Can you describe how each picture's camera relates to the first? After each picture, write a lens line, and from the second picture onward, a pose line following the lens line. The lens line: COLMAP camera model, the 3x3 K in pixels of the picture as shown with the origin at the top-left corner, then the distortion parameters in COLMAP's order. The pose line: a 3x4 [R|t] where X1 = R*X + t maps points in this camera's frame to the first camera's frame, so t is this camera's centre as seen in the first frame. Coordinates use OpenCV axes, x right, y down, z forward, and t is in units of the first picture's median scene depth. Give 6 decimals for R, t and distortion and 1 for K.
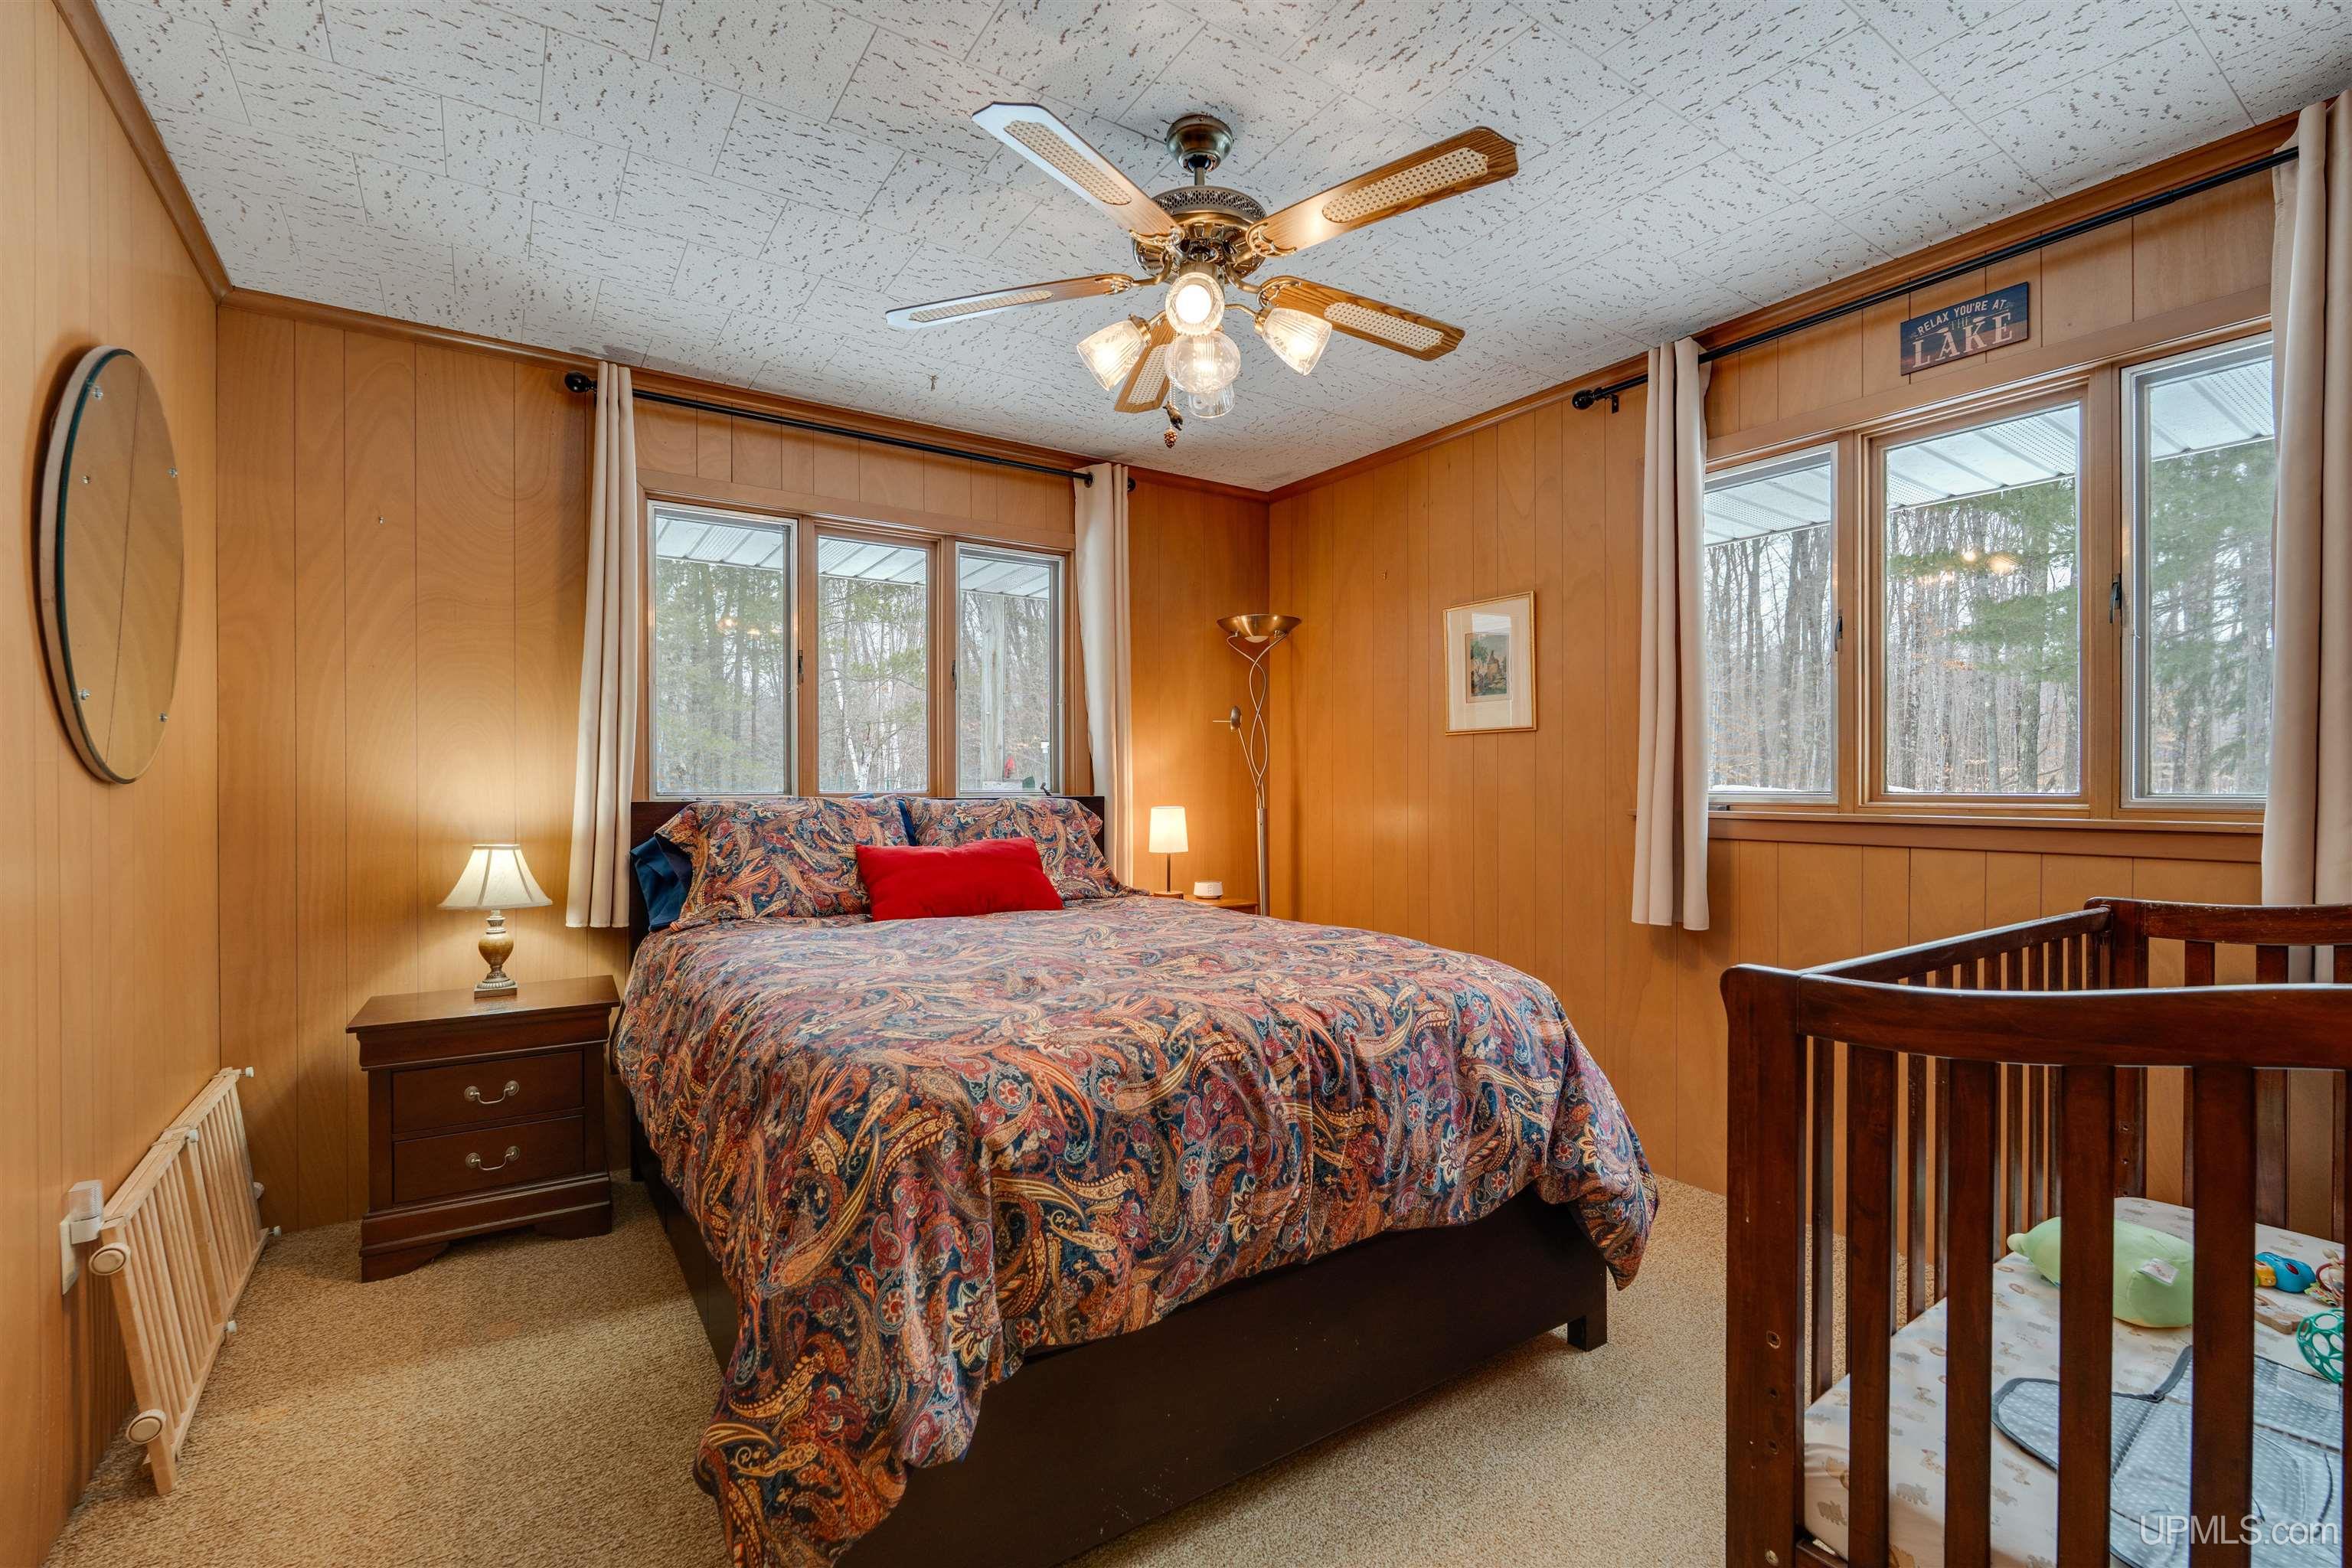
lens RADIAL K [[1024.7, 0, 1185.1], [0, 1024.7, 781.5], [0, 0, 1]] dist [-0.006781, 0.002139]
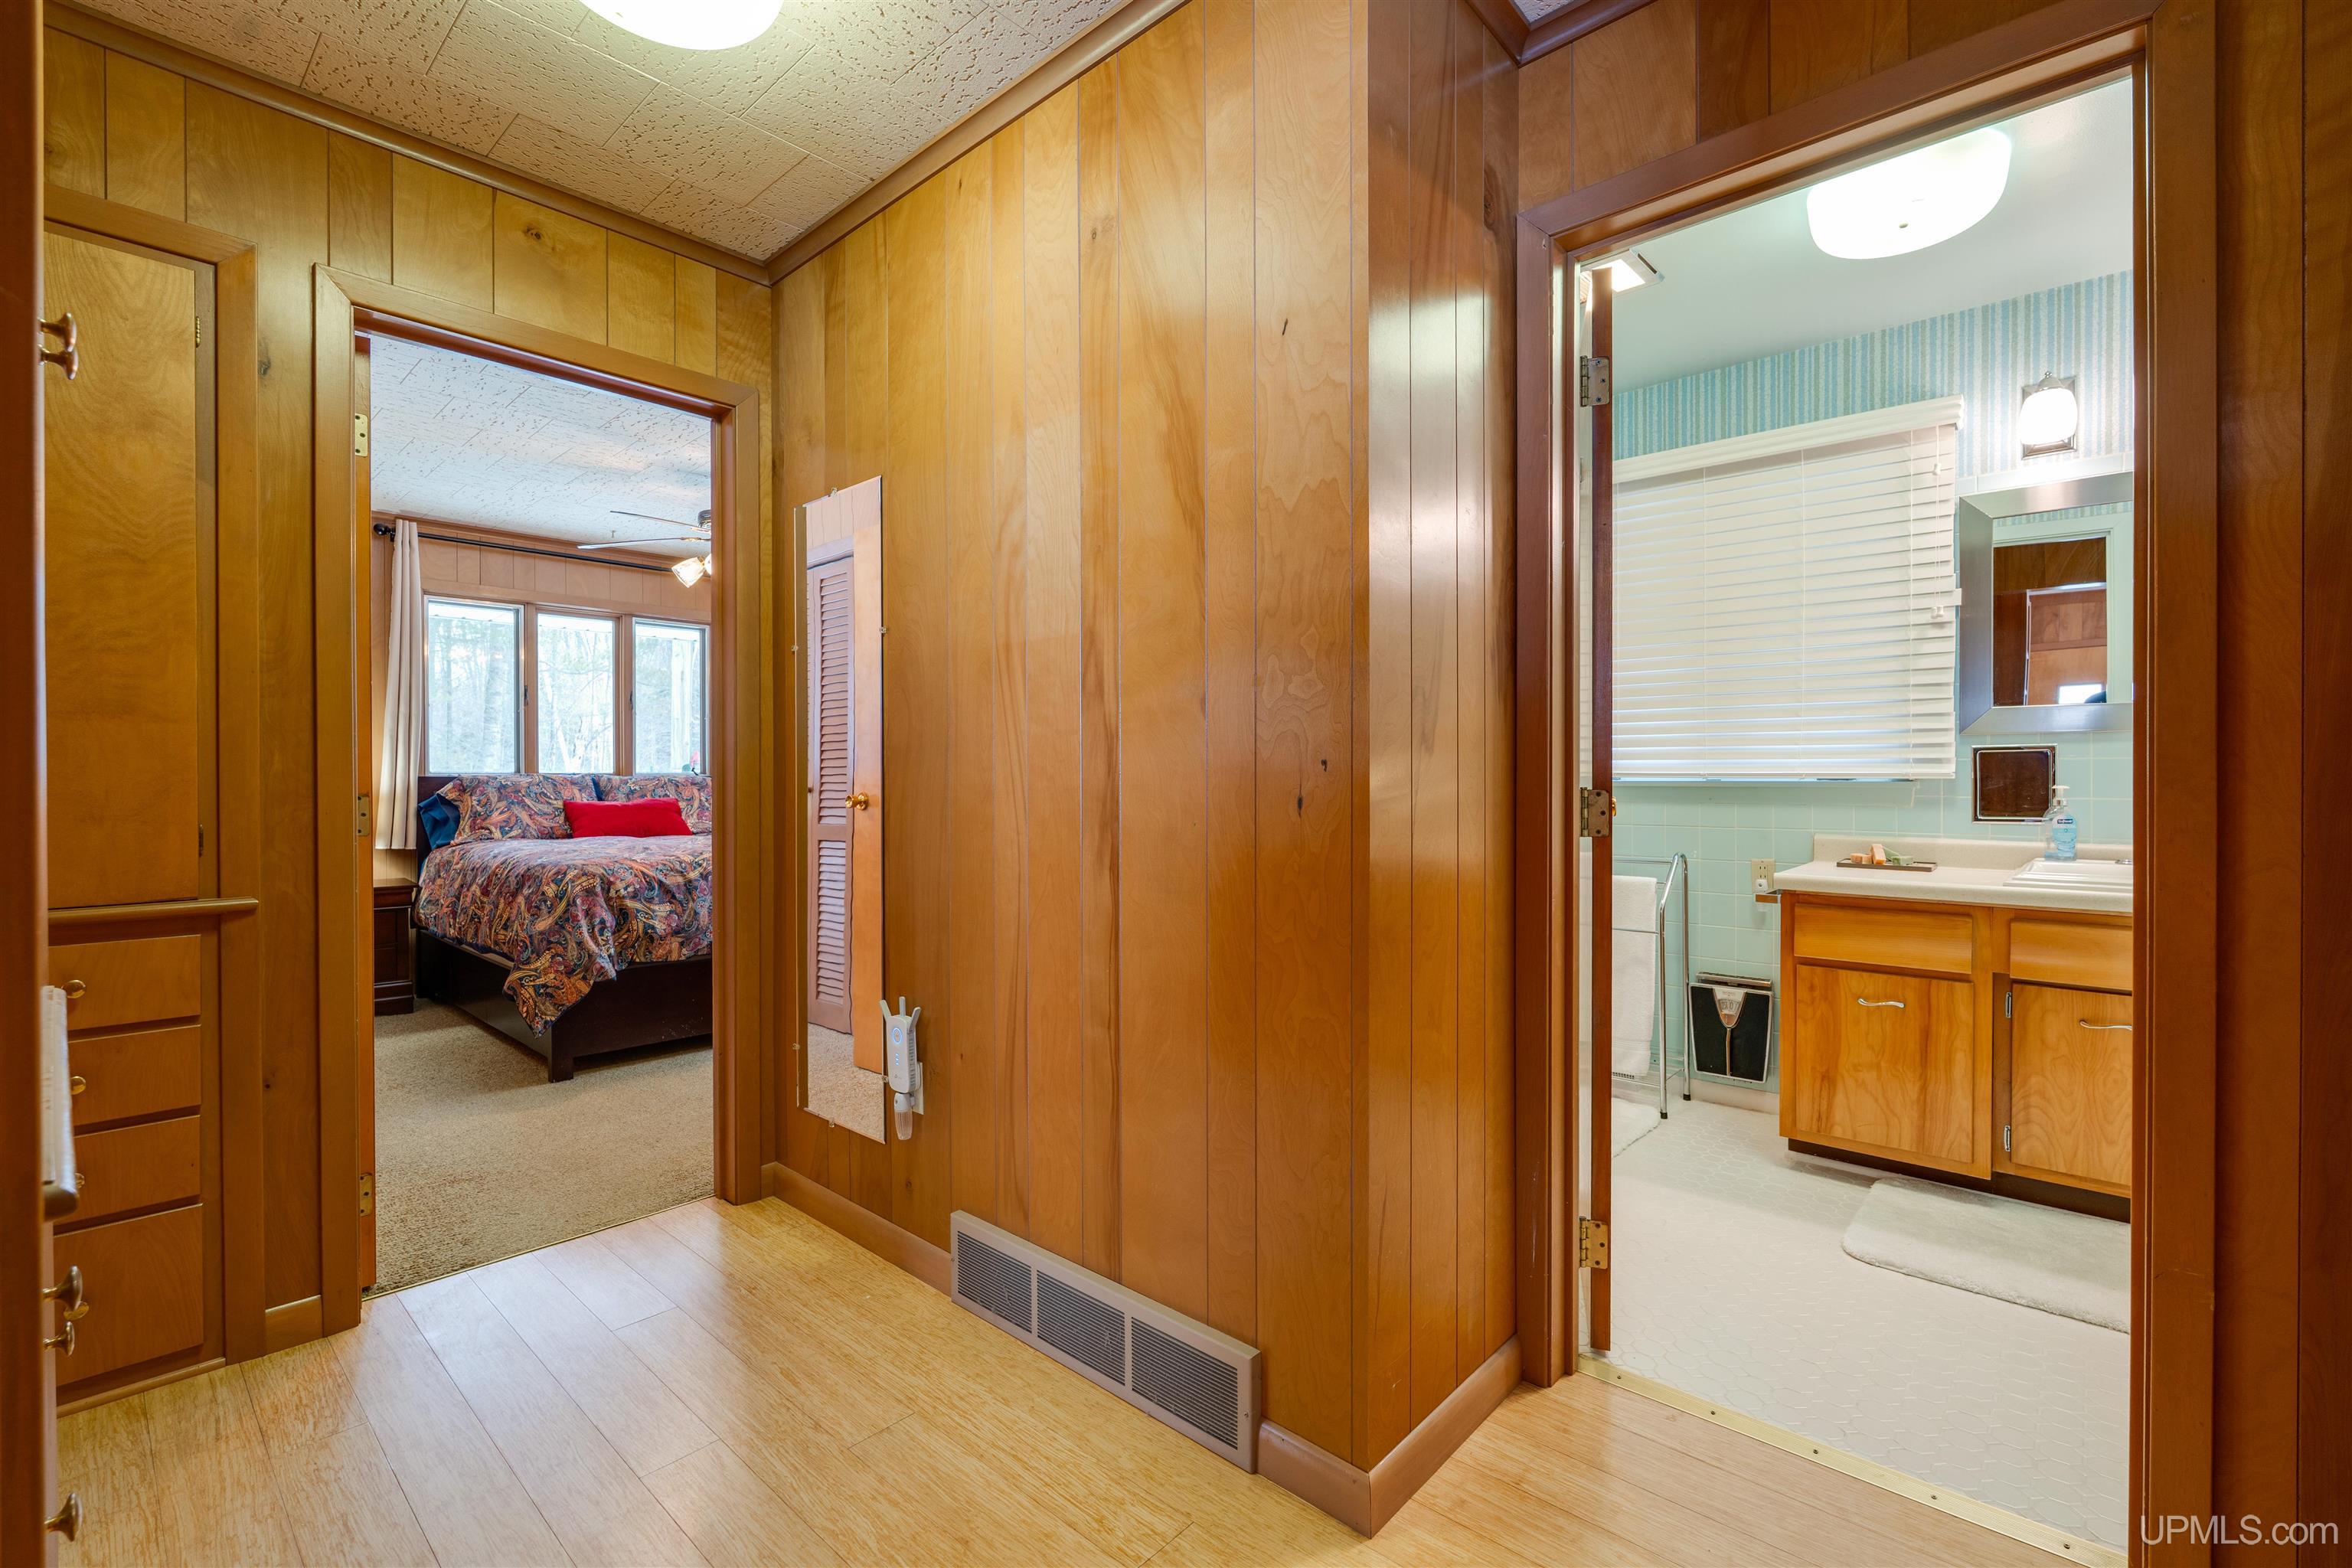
lens RADIAL K [[1024.7, 0, 1183.9], [0, 1024.7, 780.2], [0, 0, 1]] dist [-0.006781, 0.002139]
pose [[0.973106, 0.002276, 0.230348, 0.323174], [-0.003183, 0.999989, 0.003564, 0.017596], [-0.230337, -0.004201, 0.973102, -0.992512]]
